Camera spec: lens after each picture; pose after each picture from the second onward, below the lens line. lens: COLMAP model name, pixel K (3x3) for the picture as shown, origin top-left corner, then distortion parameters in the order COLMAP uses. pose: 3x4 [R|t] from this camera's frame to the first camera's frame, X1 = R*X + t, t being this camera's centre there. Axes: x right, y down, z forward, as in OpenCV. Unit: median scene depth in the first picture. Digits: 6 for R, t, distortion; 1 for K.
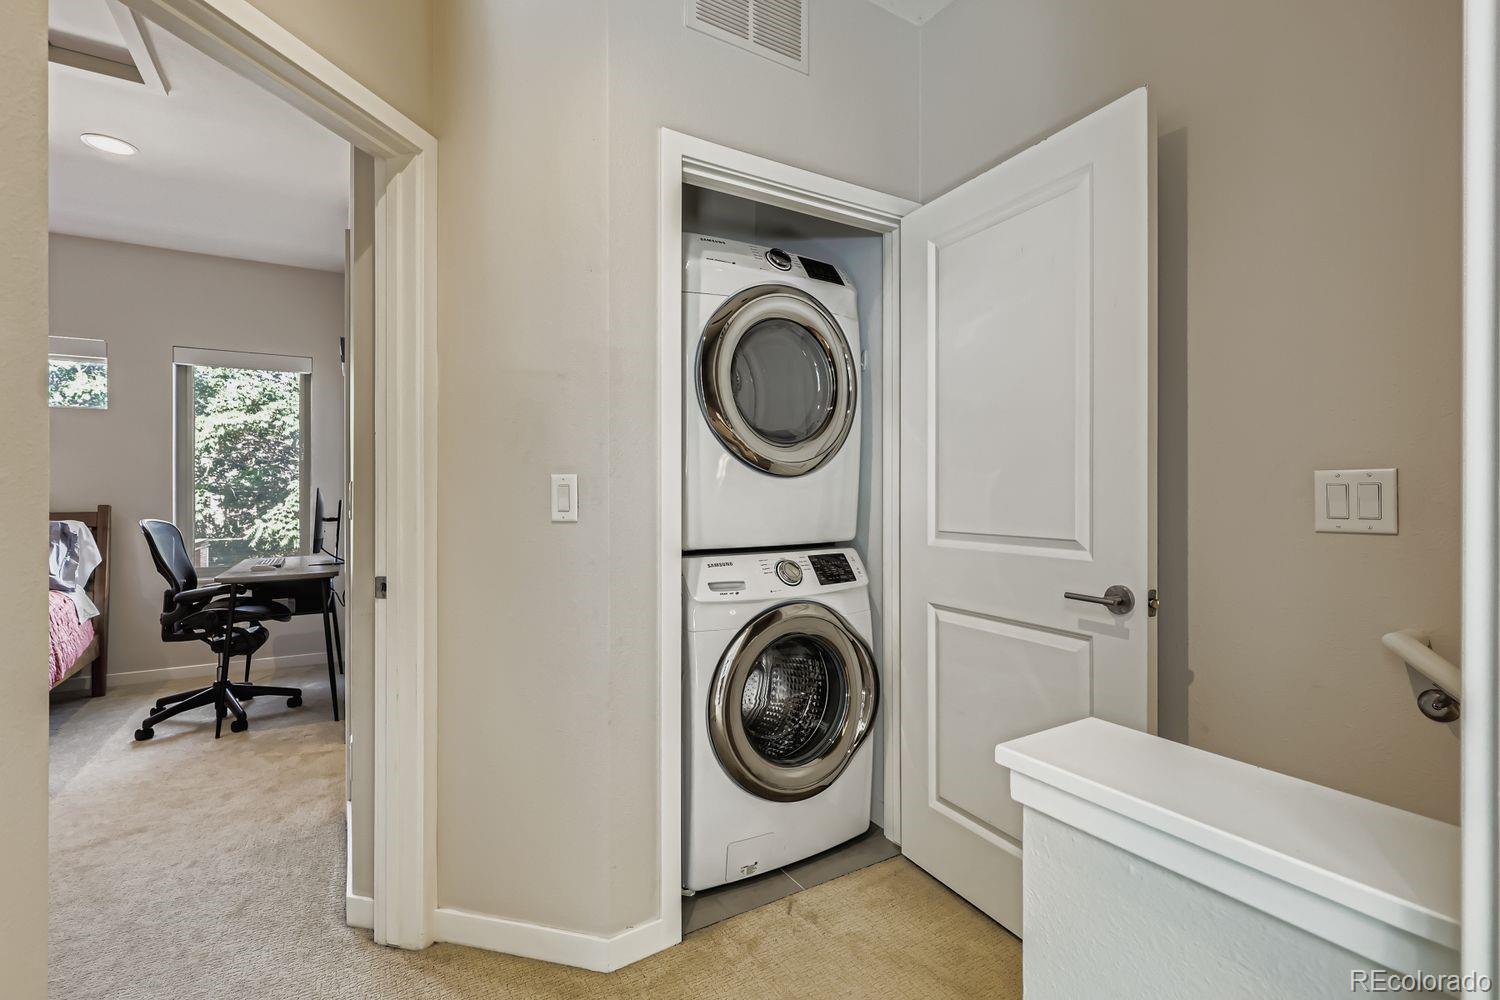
lens RADIAL K [[681.8, 0, 753.8], [0, 681.8, 491.8], [0, 0, 1]] dist [0.002912, -0.001128]
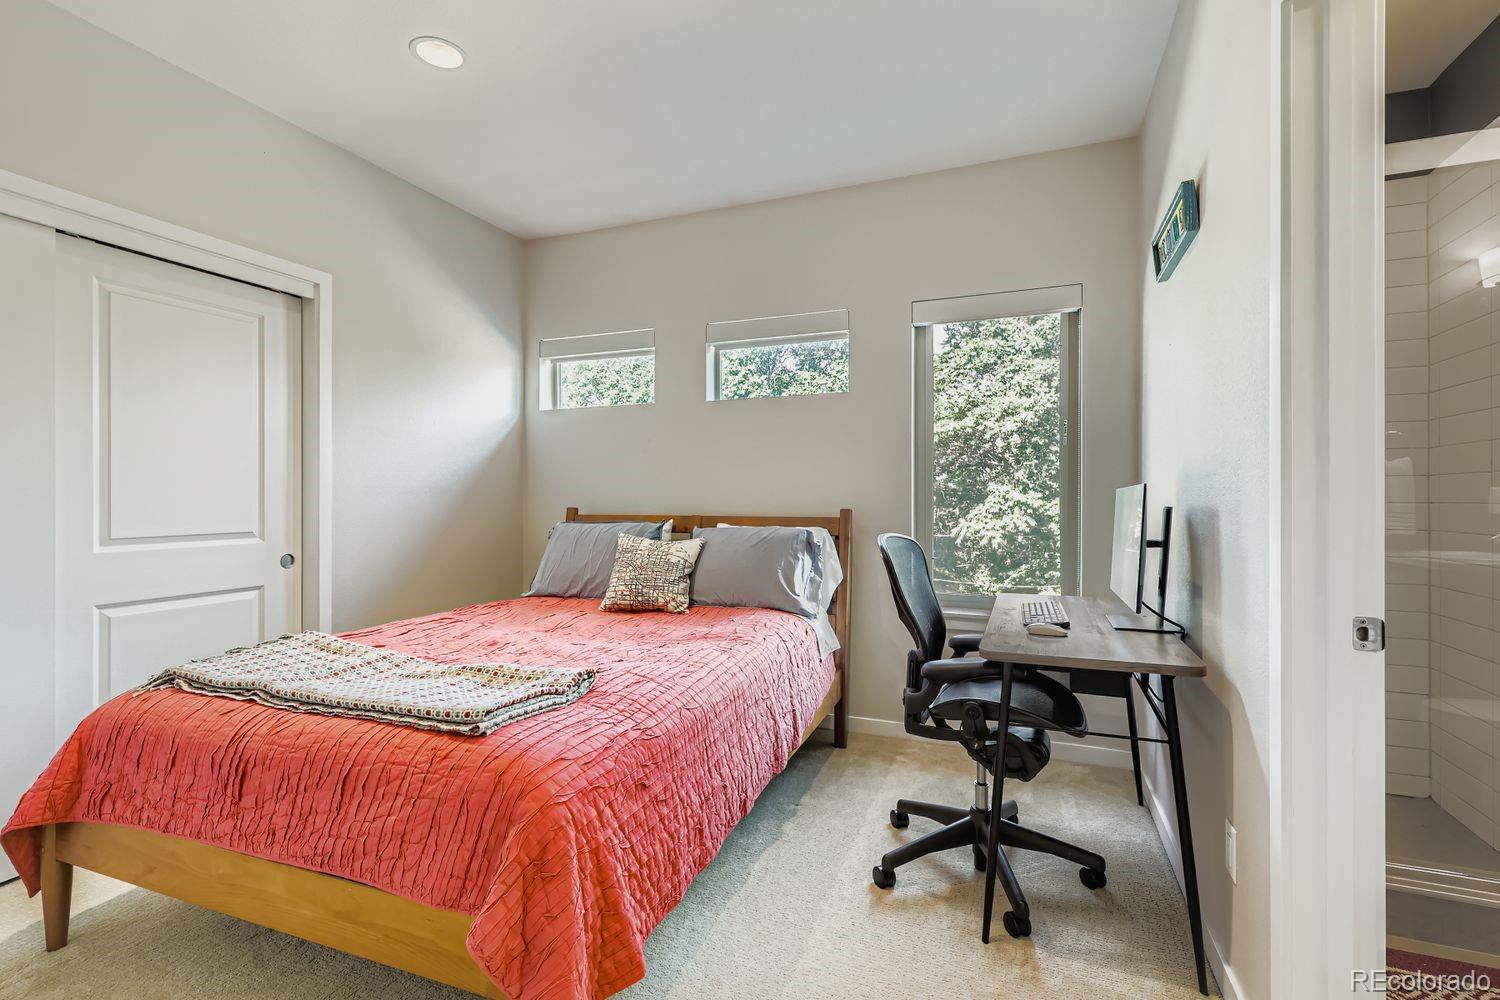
lens RADIAL K [[681.8, 0, 752.3], [0, 681.8, 495.7], [0, 0, 1]] dist [0.002912, -0.001128]
pose [[0.607305, -0.000628, -0.794468, -0.380369], [0.003400, 0.999993, 0.001808, 0.001800], [0.794461, -0.003799, 0.607303, 0.426301]]
